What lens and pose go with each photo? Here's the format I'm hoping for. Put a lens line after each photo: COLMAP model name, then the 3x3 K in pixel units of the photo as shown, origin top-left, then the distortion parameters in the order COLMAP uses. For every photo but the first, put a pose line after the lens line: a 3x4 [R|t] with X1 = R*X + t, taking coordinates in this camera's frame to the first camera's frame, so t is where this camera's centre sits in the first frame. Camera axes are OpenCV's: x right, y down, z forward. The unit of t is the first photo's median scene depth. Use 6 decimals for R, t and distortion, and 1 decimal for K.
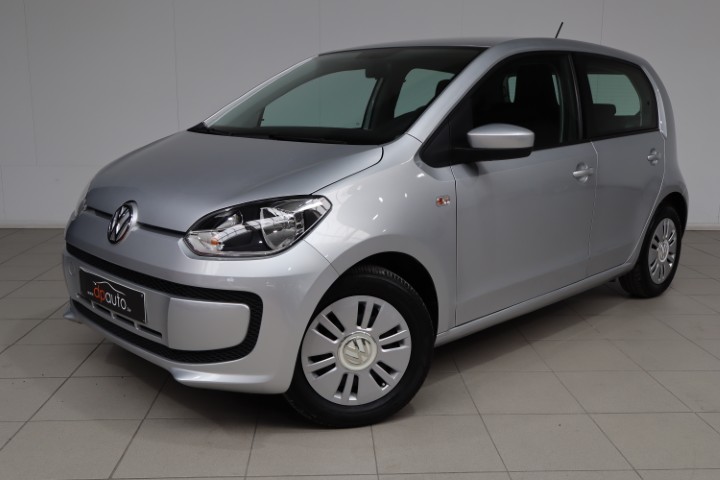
lens RADIAL K [[738.3, 0, 360.0], [0, 738.3, 240.0], [0, 0, 1]] dist [-0.003528, -0.005376]
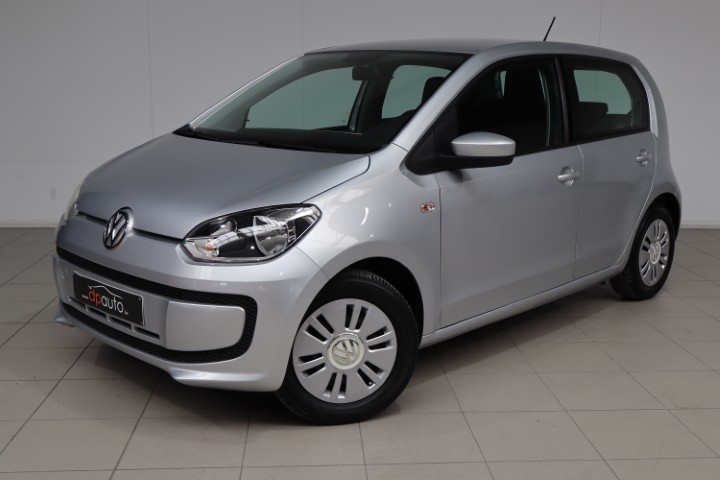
lens RADIAL K [[858.6, 0, 360.0], [0, 858.6, 240.0], [0, 0, 1]] dist [0.008189, 0.013049]
pose [[0.999815, -0.000813, 0.019195, -0.006037], [0.000673, 0.999973, 0.007303, -0.015608], [-0.019200, -0.007289, 0.999789, -0.203334]]
